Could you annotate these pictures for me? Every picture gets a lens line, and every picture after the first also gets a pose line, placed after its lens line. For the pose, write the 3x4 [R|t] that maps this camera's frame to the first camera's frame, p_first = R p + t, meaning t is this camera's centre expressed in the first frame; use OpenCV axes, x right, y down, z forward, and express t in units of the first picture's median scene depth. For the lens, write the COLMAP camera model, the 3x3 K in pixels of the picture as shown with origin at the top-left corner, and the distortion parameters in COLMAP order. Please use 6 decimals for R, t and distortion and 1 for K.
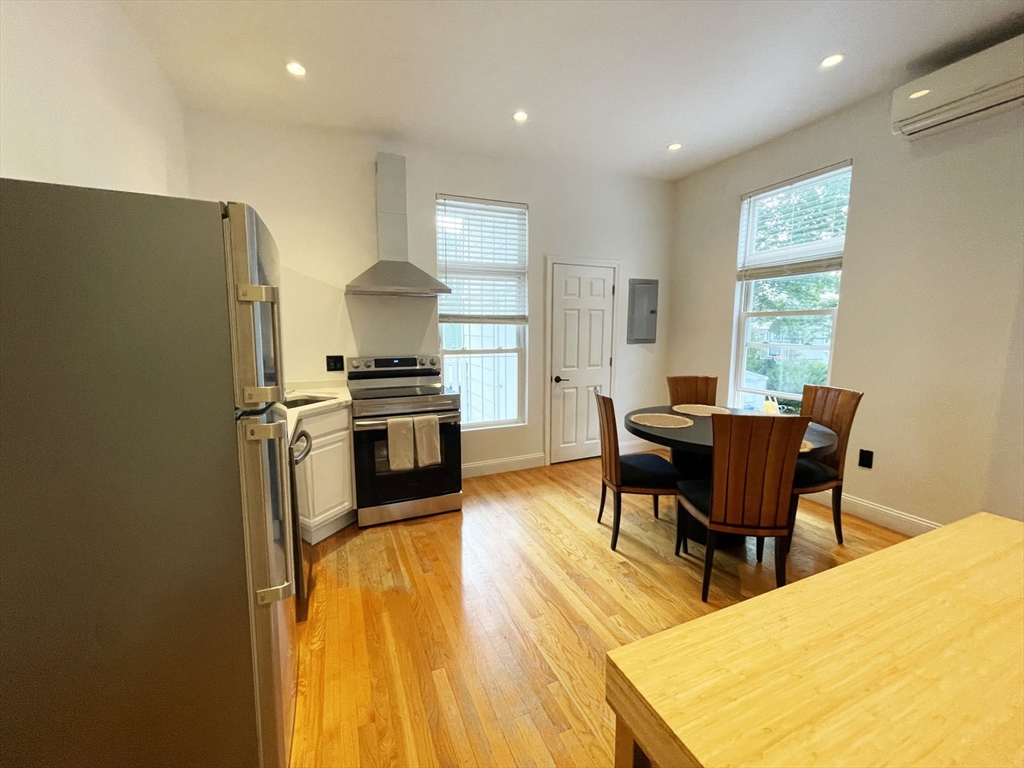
lens RADIAL K [[415.1, 0, 509.7], [0, 415.1, 382.3], [0, 0, 1]] dist [-0.001886, -0.000464]
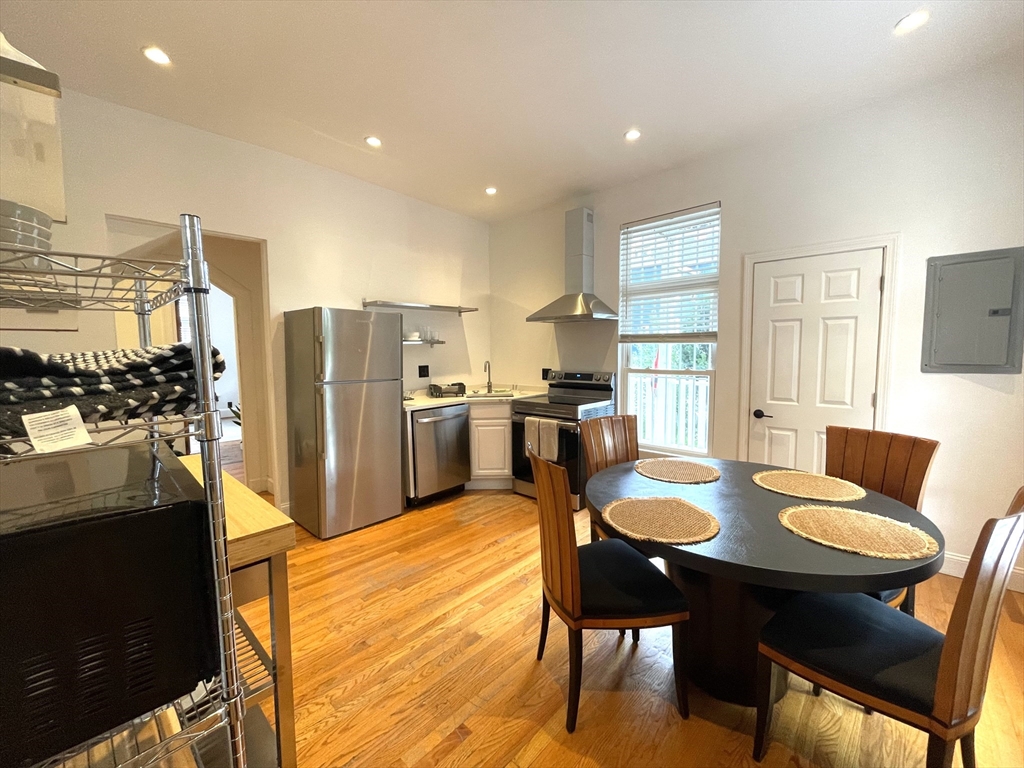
lens RADIAL K [[415.1, 0, 509.7], [0, 415.1, 382.3], [0, 0, 1]] dist [-0.001886, -0.000464]
pose [[0.404050, 0.069726, -0.912075, 0.720665], [-0.107710, 0.993781, 0.028257, -0.042758], [0.908373, 0.086823, 0.409048, 0.319806]]
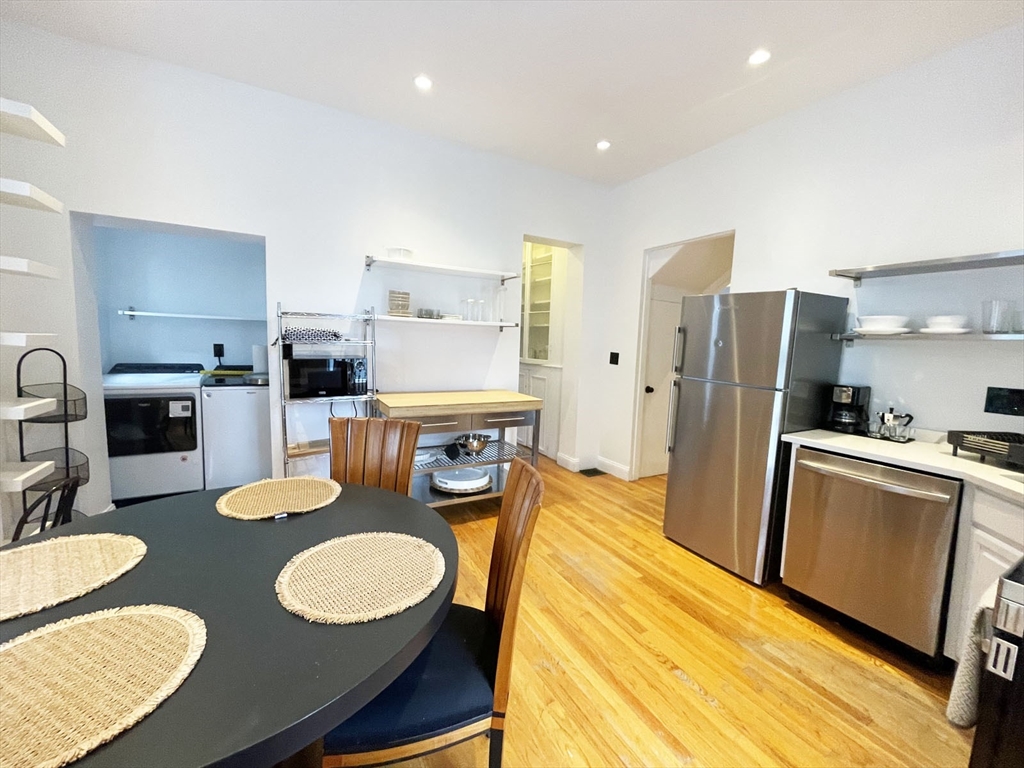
lens RADIAL K [[415.1, 0, 509.7], [0, 415.1, 382.3], [0, 0, 1]] dist [-0.001886, -0.000464]
pose [[-0.993770, -0.026576, -0.108232, 0.219456], [-0.050740, 0.972553, 0.227082, -0.132827], [0.099227, 0.231159, -0.967843, 1.060850]]
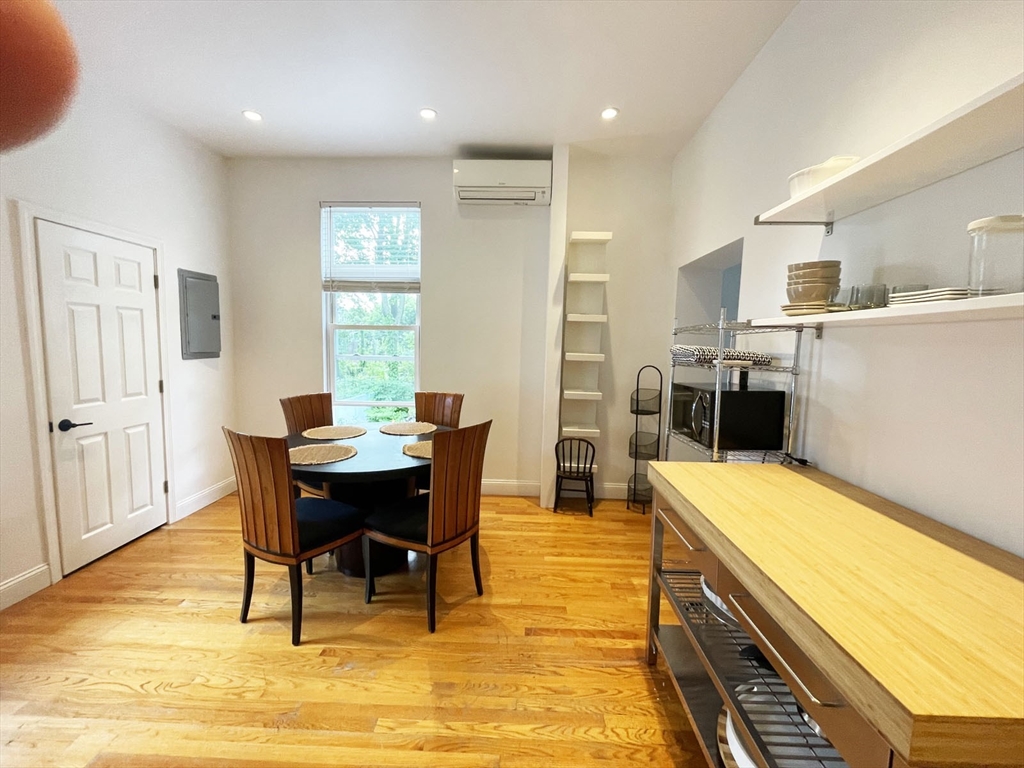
lens RADIAL K [[415.1, 0, 509.7], [0, 415.1, 382.3], [0, 0, 1]] dist [-0.001886, -0.000464]
pose [[0.421696, -0.074509, 0.903671, -0.158654], [0.096505, 0.994645, 0.036976, -0.032197], [-0.901587, 0.071616, 0.426629, 0.239429]]
